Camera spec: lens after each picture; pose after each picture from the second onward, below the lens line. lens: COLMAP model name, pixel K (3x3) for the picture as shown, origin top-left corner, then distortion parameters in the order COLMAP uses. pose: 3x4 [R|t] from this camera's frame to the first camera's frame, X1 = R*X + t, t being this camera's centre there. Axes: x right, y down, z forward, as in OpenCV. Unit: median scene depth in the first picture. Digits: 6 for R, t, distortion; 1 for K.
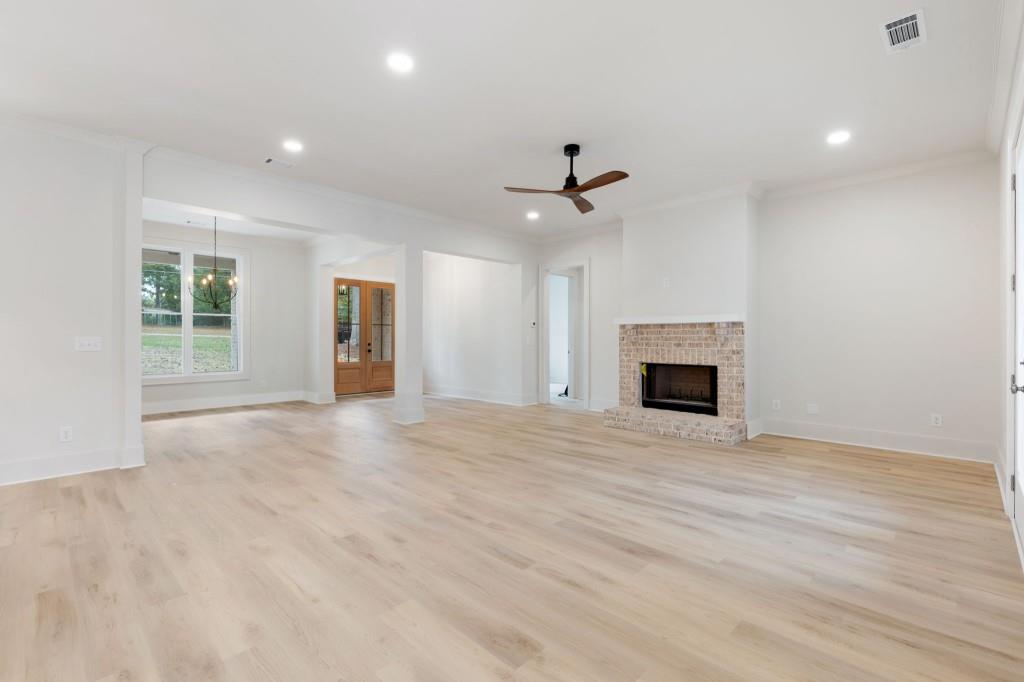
lens RADIAL K [[466.9, 0, 516.6], [0, 466.9, 339.7], [0, 0, 1]] dist [0.008577, -0.001592]
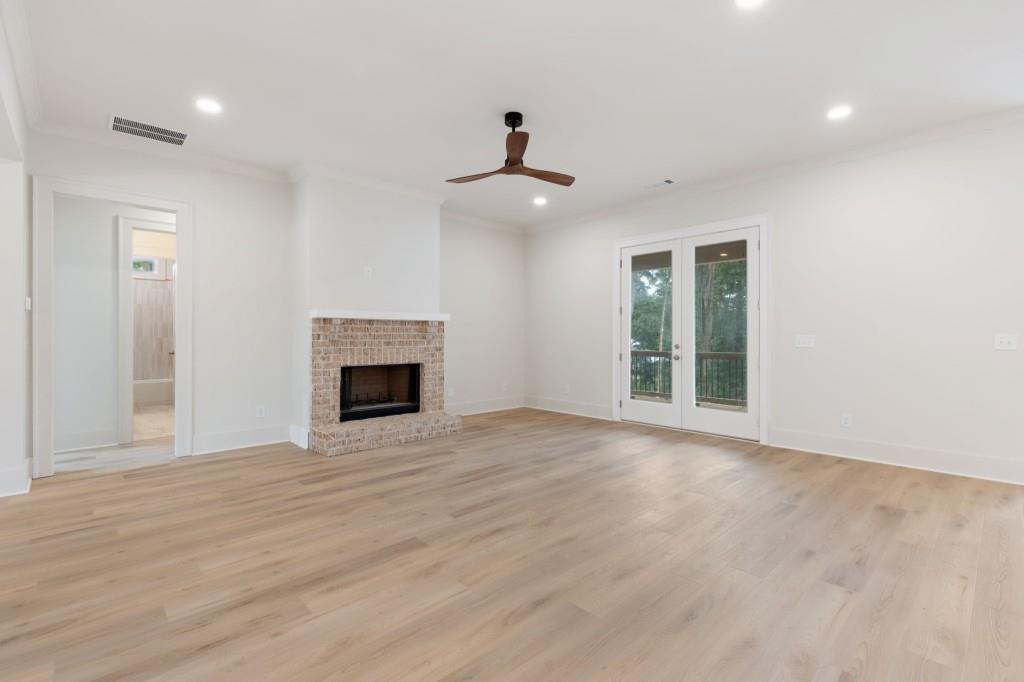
lens RADIAL K [[466.9, 0, 517.2], [0, 466.9, 339.4], [0, 0, 1]] dist [0.008577, -0.001592]
pose [[0.032088, -0.006982, 0.999461, -0.576830], [0.001246, 0.999975, 0.006946, -0.002833], [-0.999484, 0.001022, 0.032095, 0.743271]]
